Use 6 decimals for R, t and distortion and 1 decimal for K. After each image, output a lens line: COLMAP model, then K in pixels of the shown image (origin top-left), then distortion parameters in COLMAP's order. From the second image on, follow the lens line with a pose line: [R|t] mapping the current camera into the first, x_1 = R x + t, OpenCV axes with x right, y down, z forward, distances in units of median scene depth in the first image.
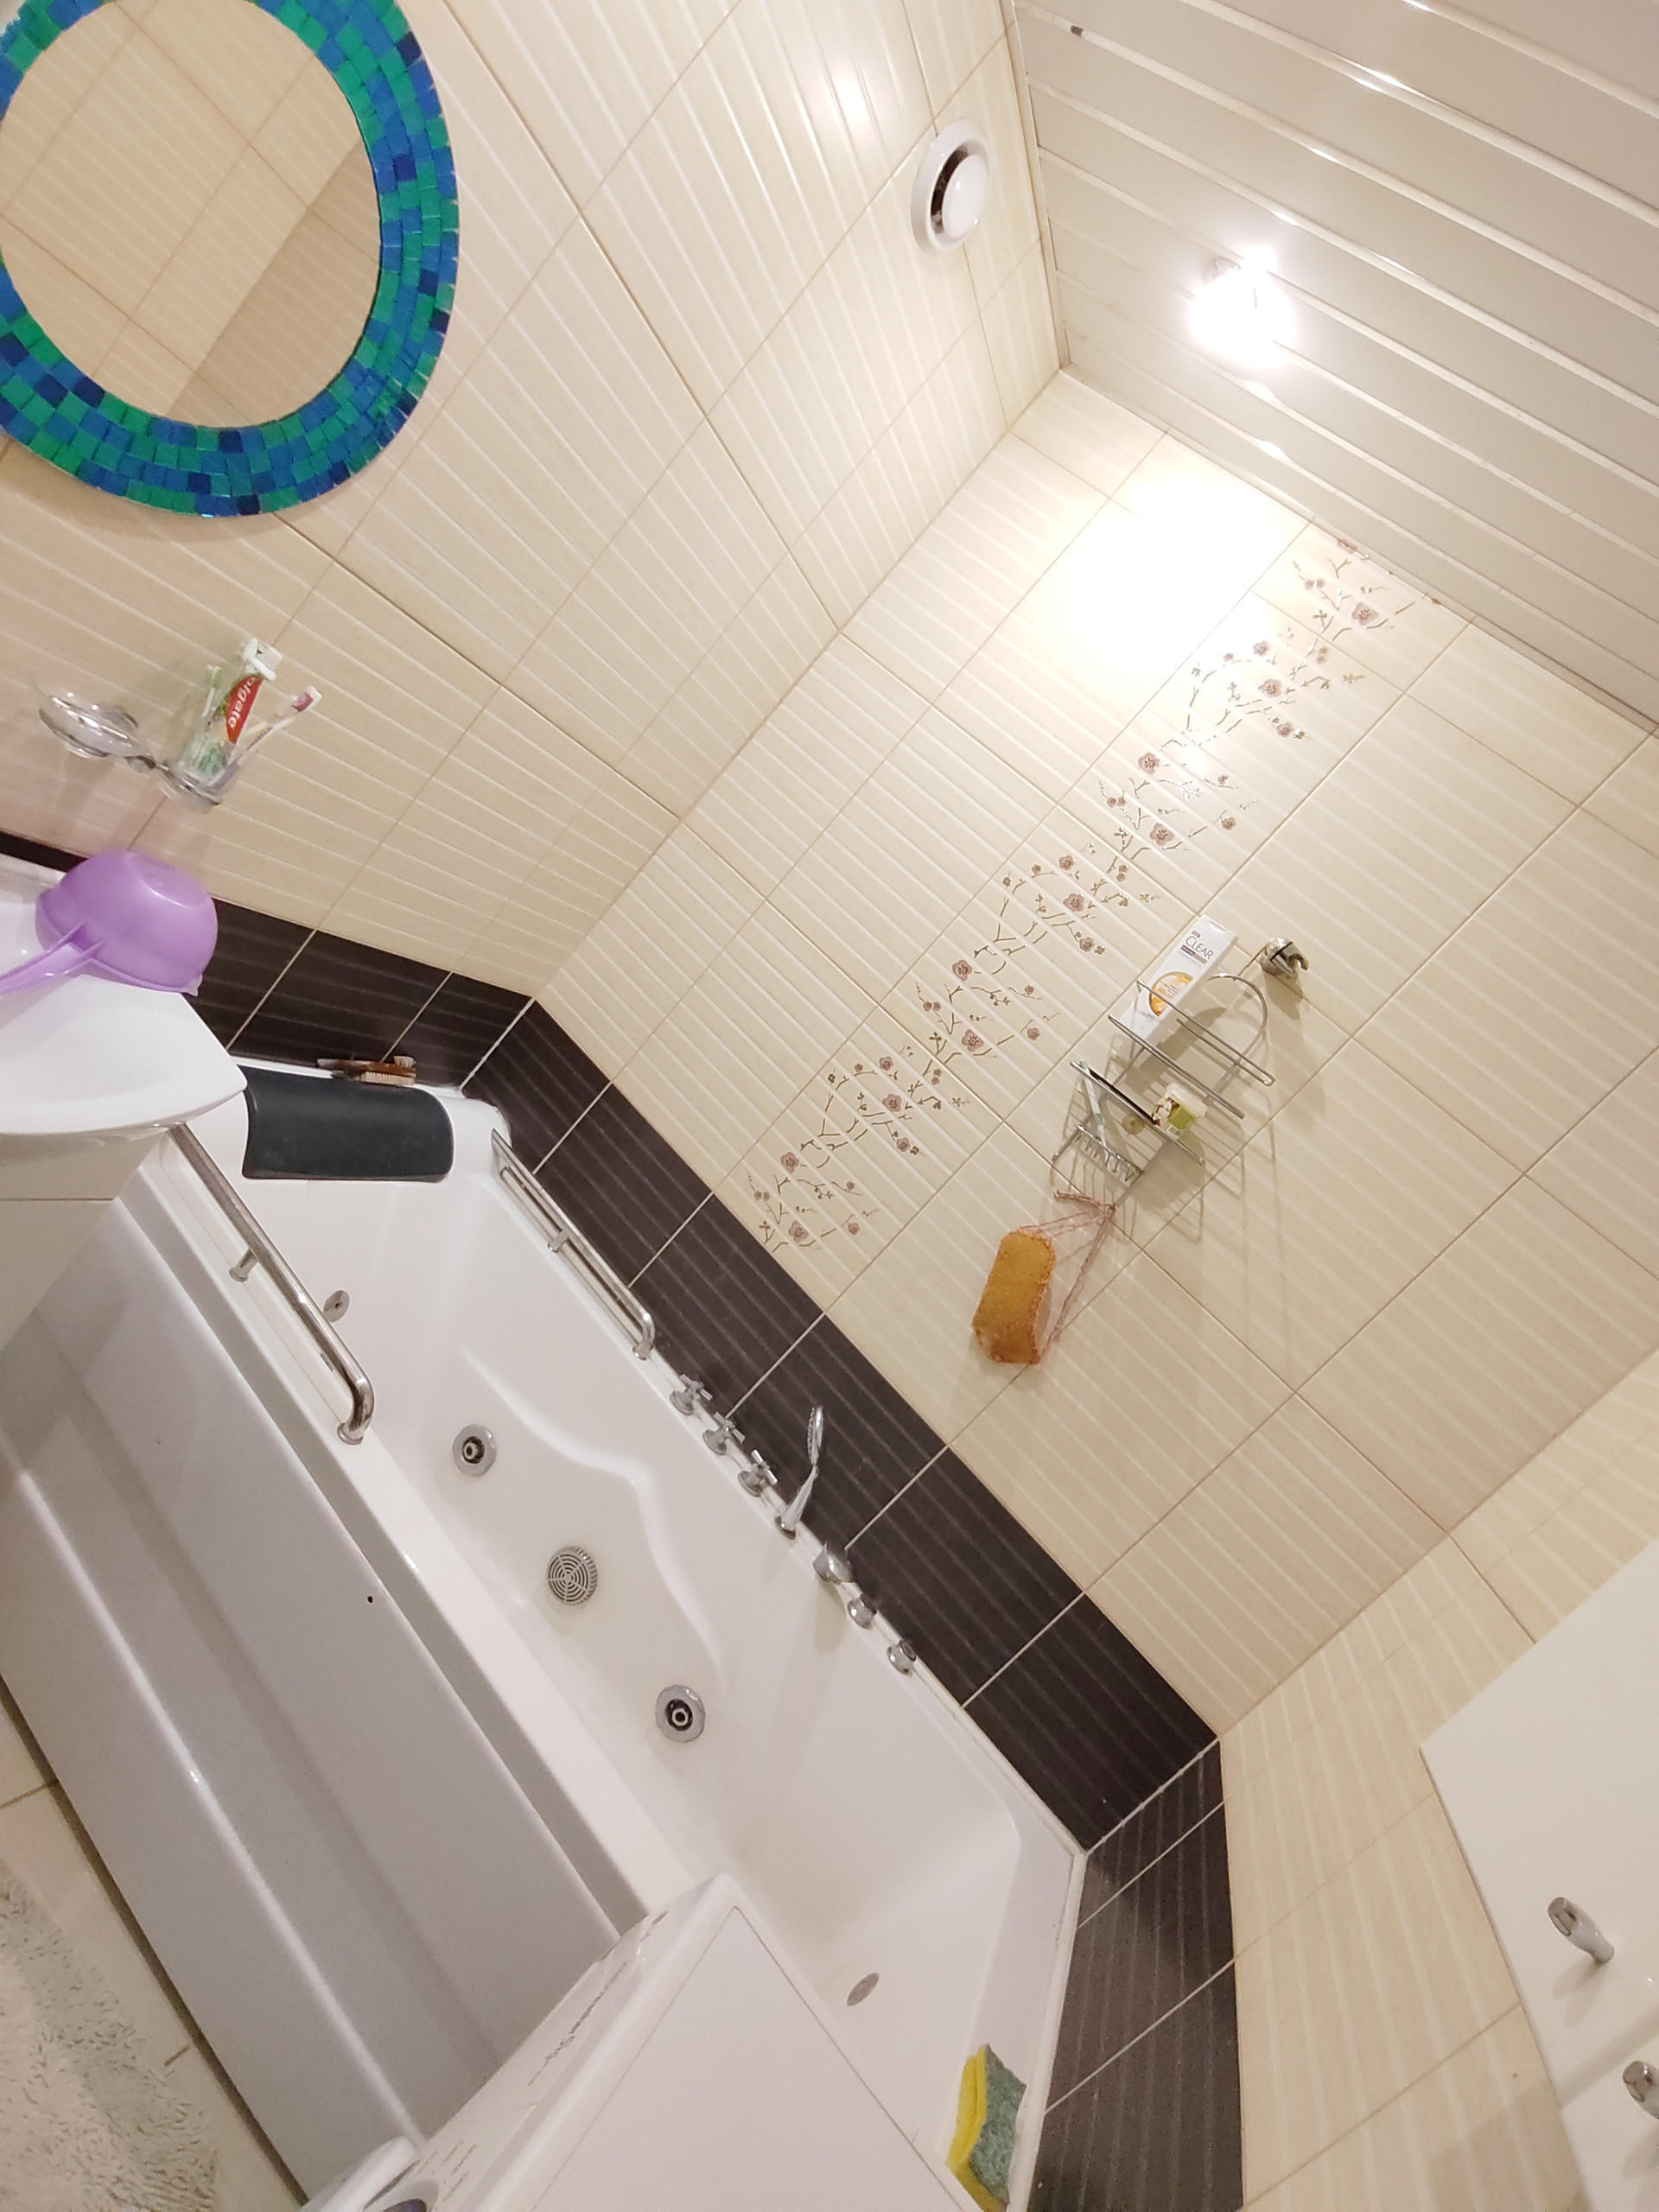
lens RADIAL K [[1036.0, 0, 841.5], [0, 1036.0, 1115.2], [0, 0, 1]] dist [-0.008465, 0.003164]
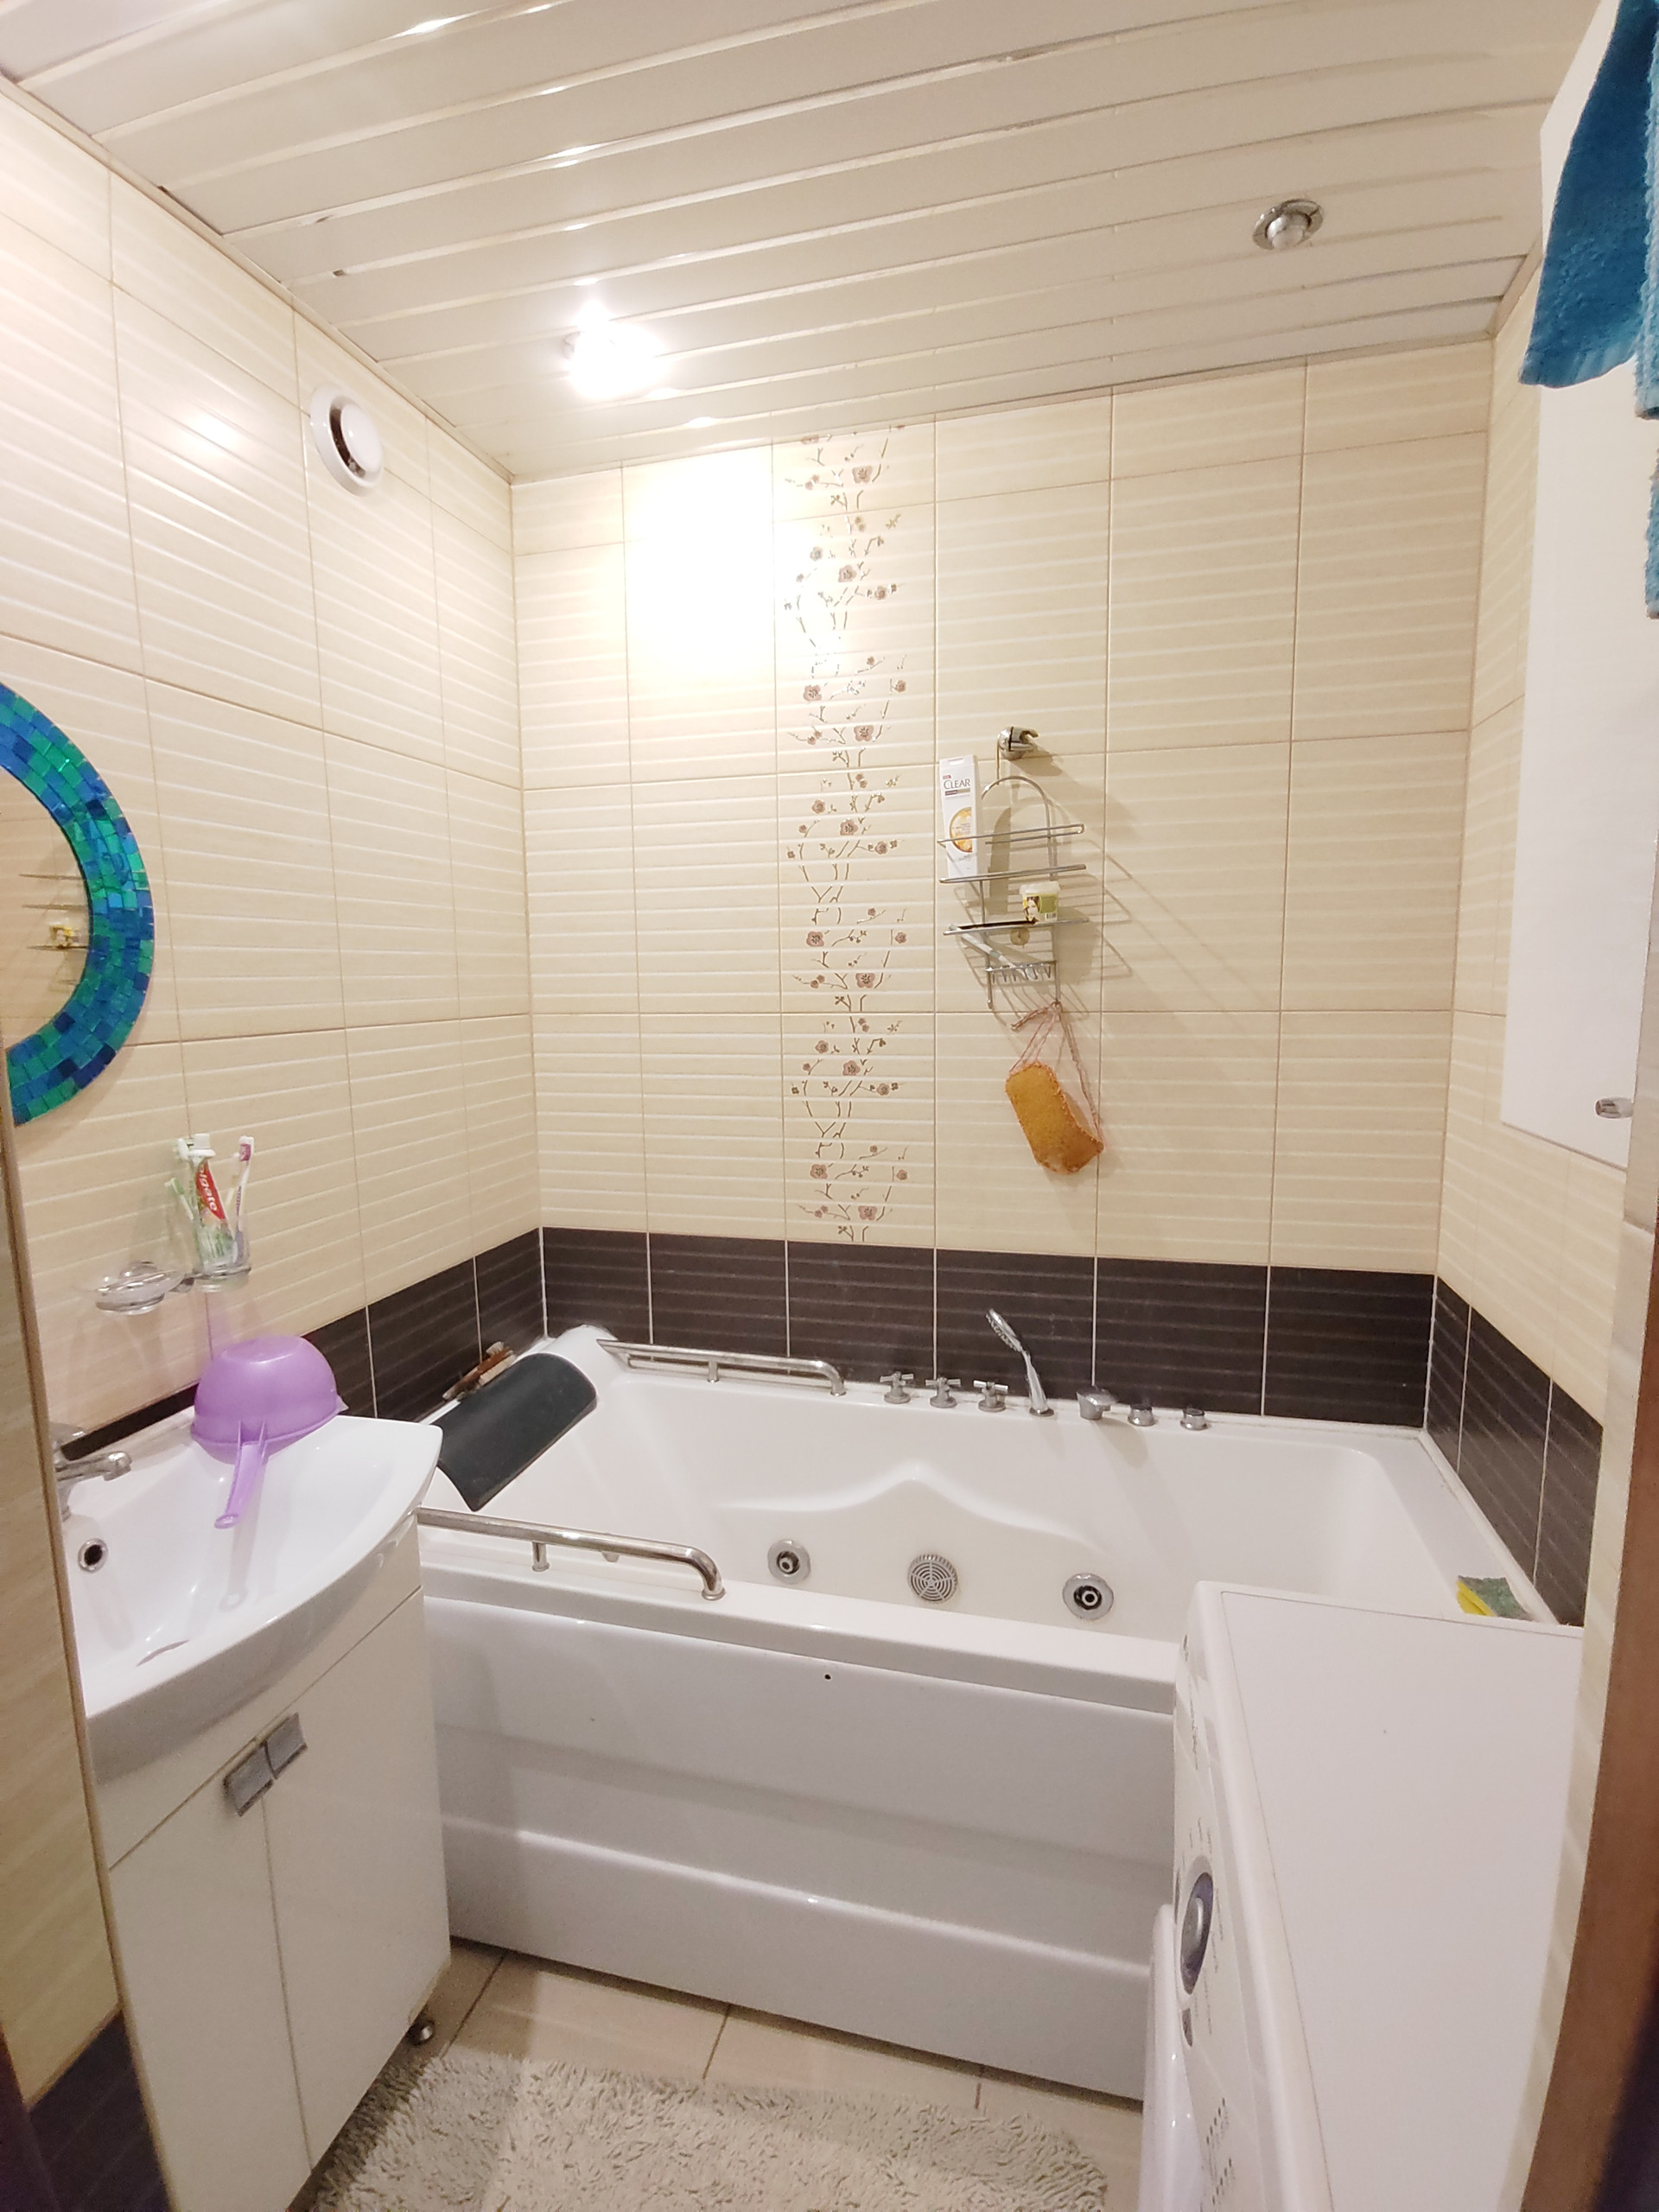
lens RADIAL K [[1036.0, 0, 841.0], [0, 1036.0, 1111.1], [0, 0, 1]] dist [-0.008465, 0.003164]
pose [[0.729130, -0.682444, 0.051375, -0.051331], [0.682895, 0.730435, 0.010934, 0.001960], [-0.044988, 0.027112, 0.998620, -0.122717]]
